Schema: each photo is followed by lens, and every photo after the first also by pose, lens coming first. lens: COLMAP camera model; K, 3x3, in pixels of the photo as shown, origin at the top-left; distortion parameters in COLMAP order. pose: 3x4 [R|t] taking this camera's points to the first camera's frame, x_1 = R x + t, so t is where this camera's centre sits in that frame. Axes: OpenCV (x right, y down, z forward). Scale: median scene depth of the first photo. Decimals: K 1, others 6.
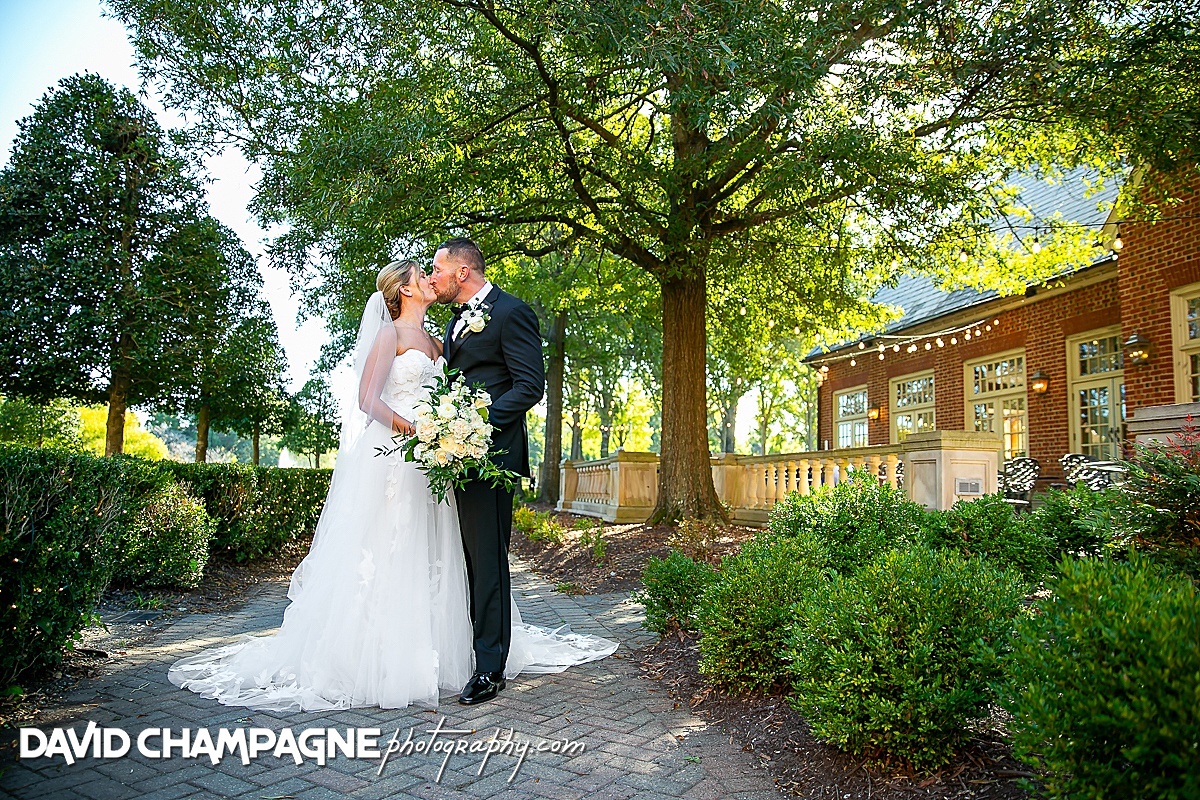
lens RADIAL K [[806.2, 0, 599.4], [0, 806.2, 415.0], [0, 0, 1]] dist [-0.105632, 0.075559]
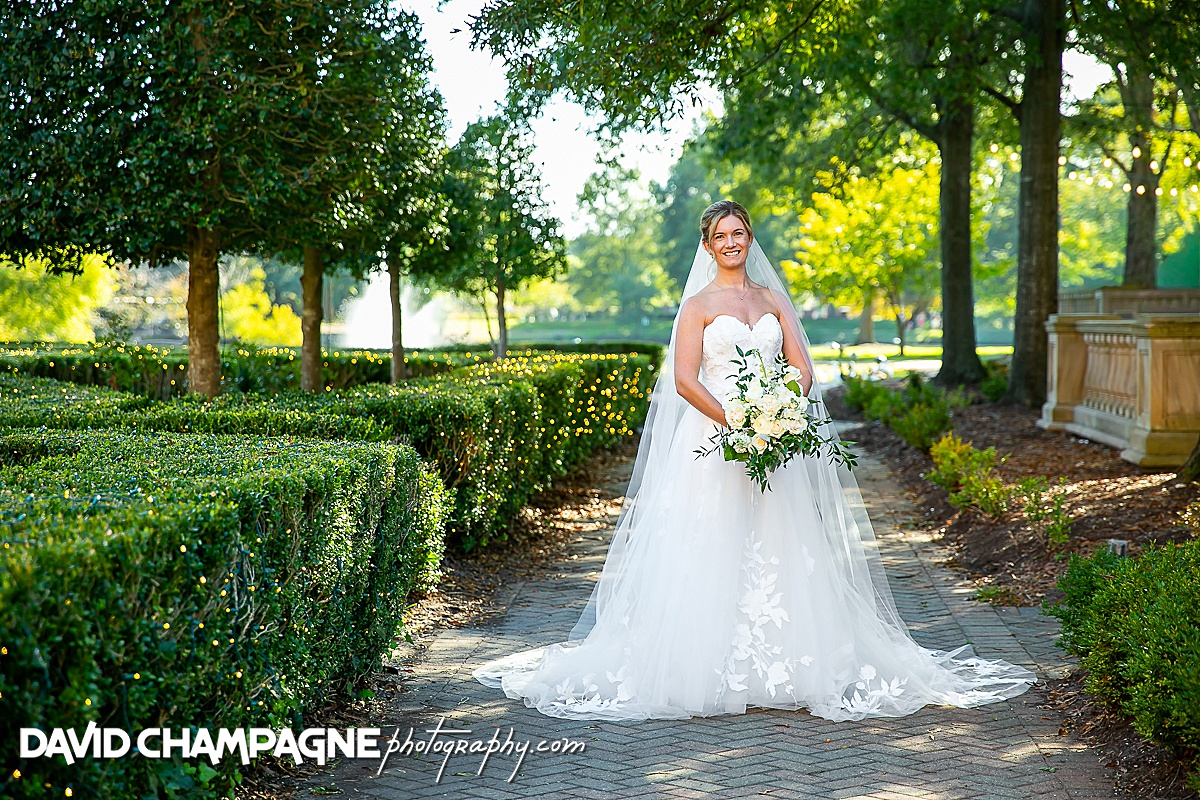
lens RADIAL K [[2246.6, 0, 600.0], [0, 2246.6, 400.0], [0, 0, 1]] dist [0.209304, 0.054919]
pose [[0.962059, -0.012891, -0.272538, 0.074540], [0.047111, 0.991729, 0.119392, -0.079405], [0.268745, -0.127702, 0.954709, -0.370791]]
